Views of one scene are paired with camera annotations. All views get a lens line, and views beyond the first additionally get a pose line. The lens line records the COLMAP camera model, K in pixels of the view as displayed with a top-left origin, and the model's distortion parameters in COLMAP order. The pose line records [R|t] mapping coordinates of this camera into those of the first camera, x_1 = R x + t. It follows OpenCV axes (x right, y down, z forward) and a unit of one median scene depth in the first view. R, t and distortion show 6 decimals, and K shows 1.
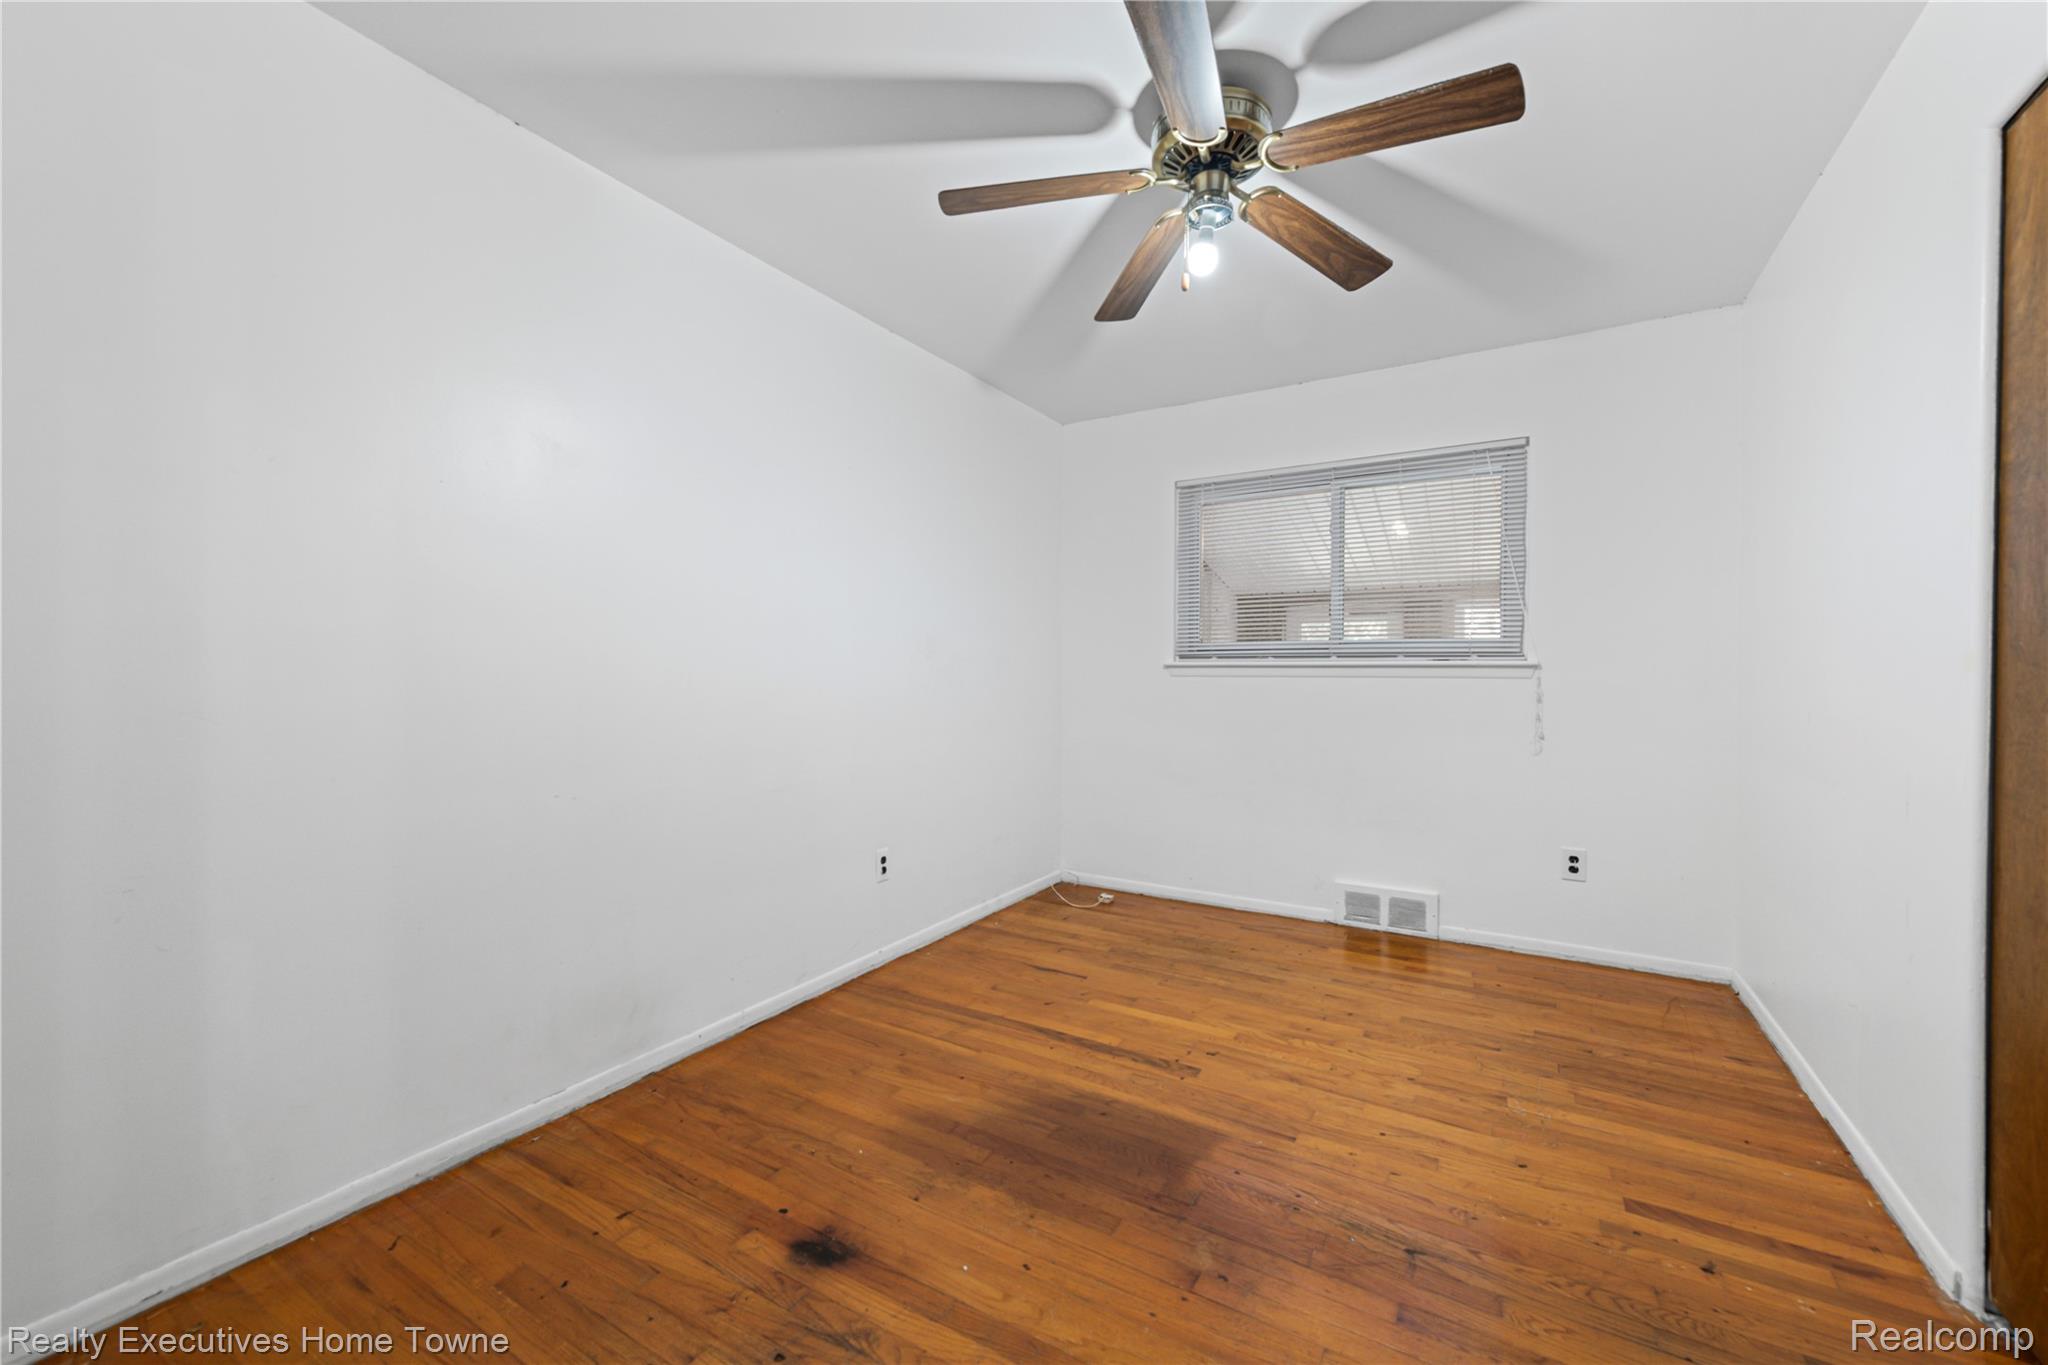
lens RADIAL K [[835.5, 0, 1022.4], [0, 835.5, 676.6], [0, 0, 1]] dist [0.000180, -0.000024]
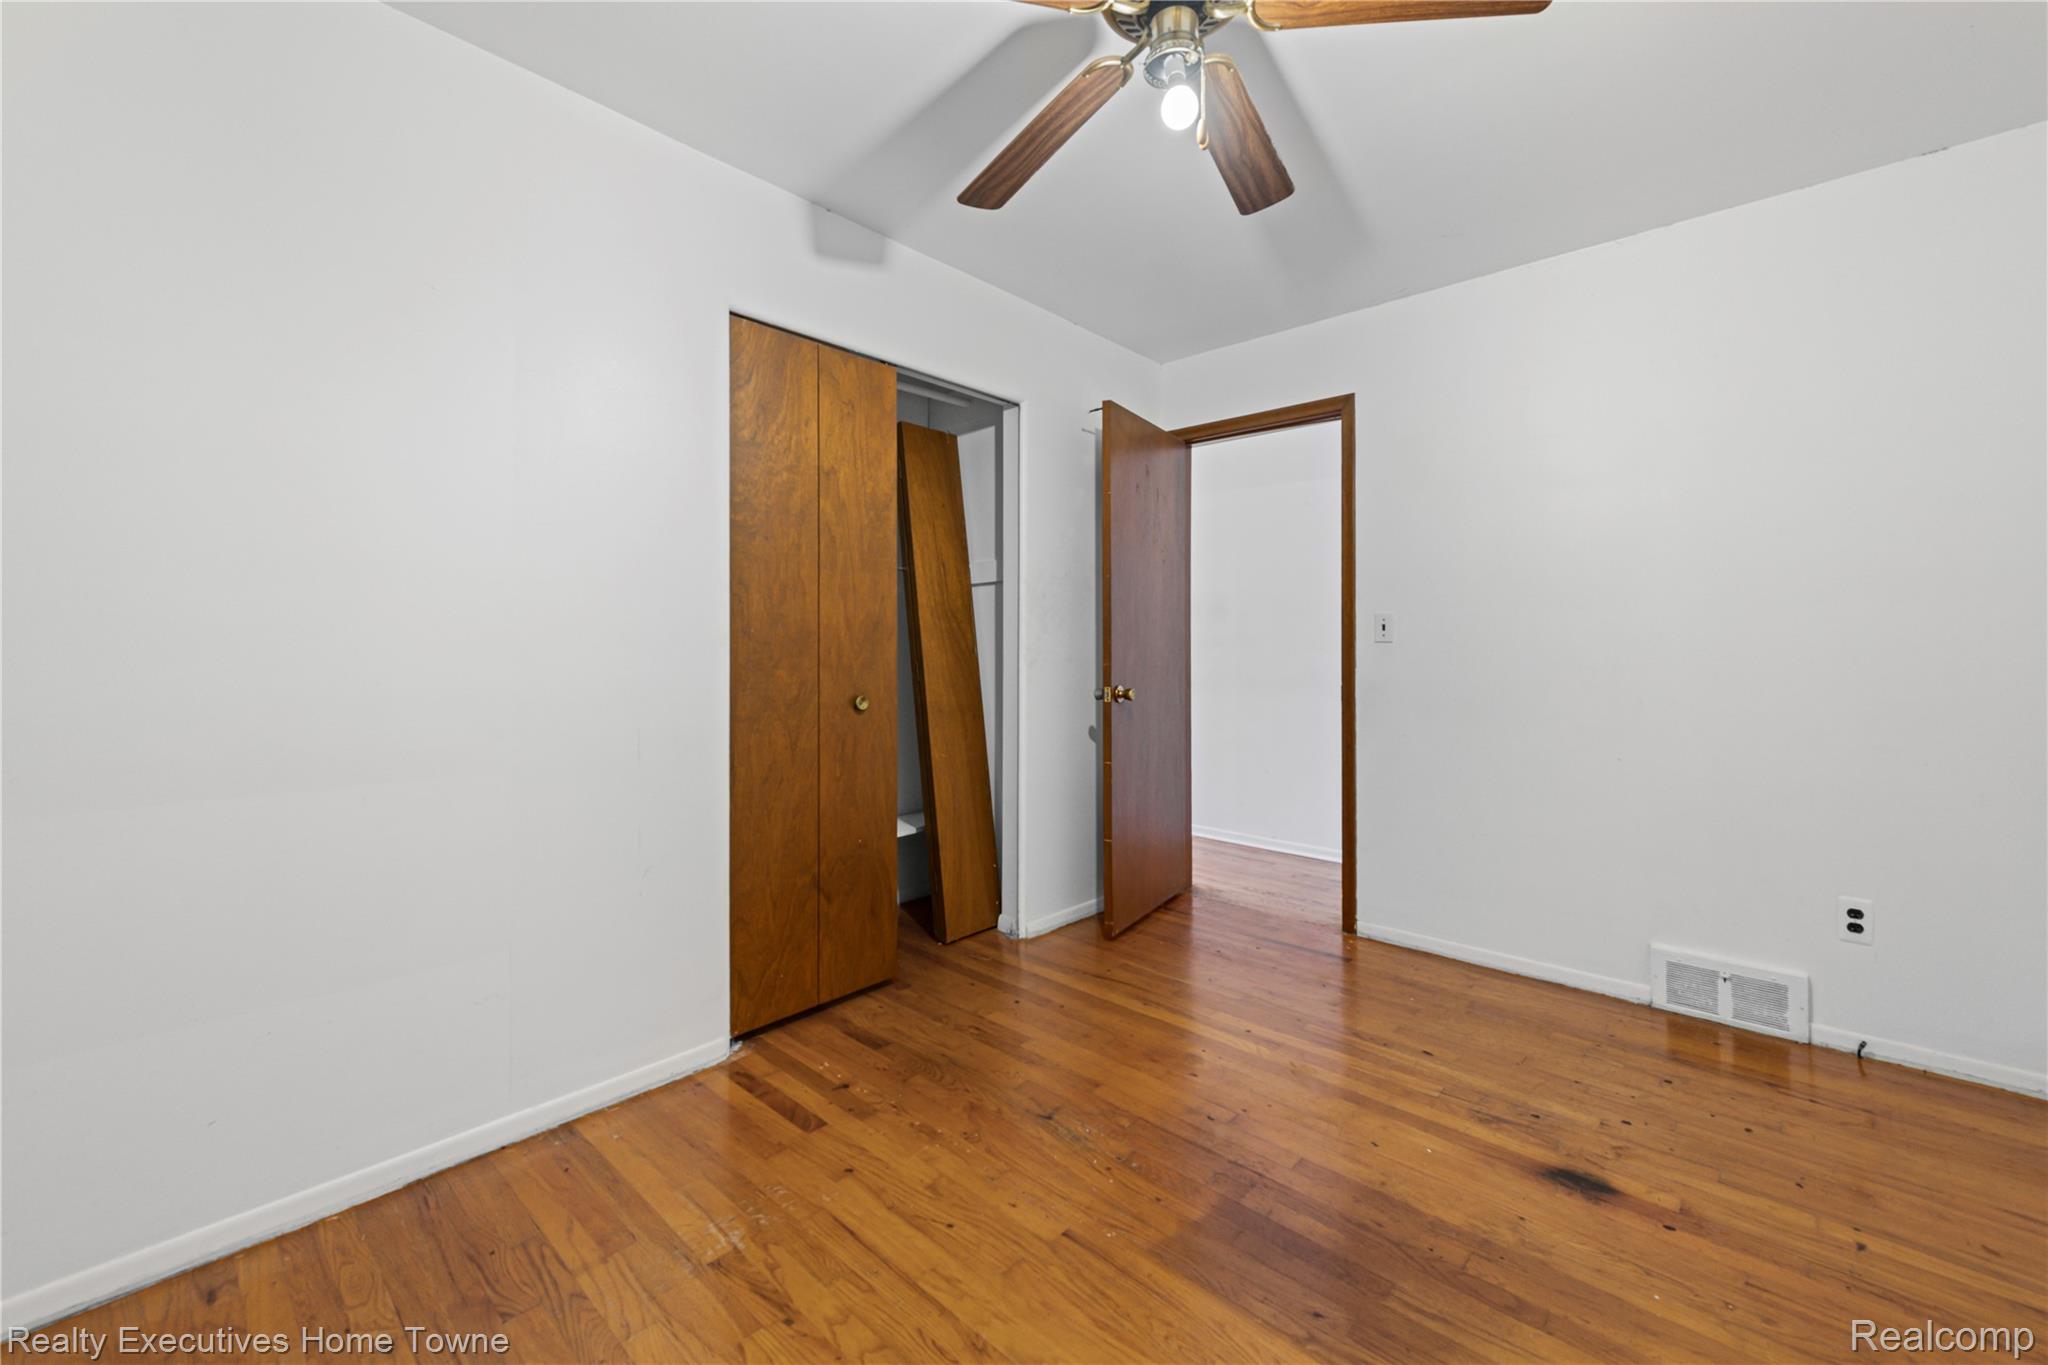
lens RADIAL K [[835.5, 0, 1023.4], [0, 835.5, 672.3], [0, 0, 1]] dist [0.000180, -0.000024]
pose [[-0.978988, -0.007513, 0.203779, 0.228065], [-0.001547, 0.999566, 0.029417, -0.007767], [-0.203912, 0.028484, -0.978575, 1.975936]]
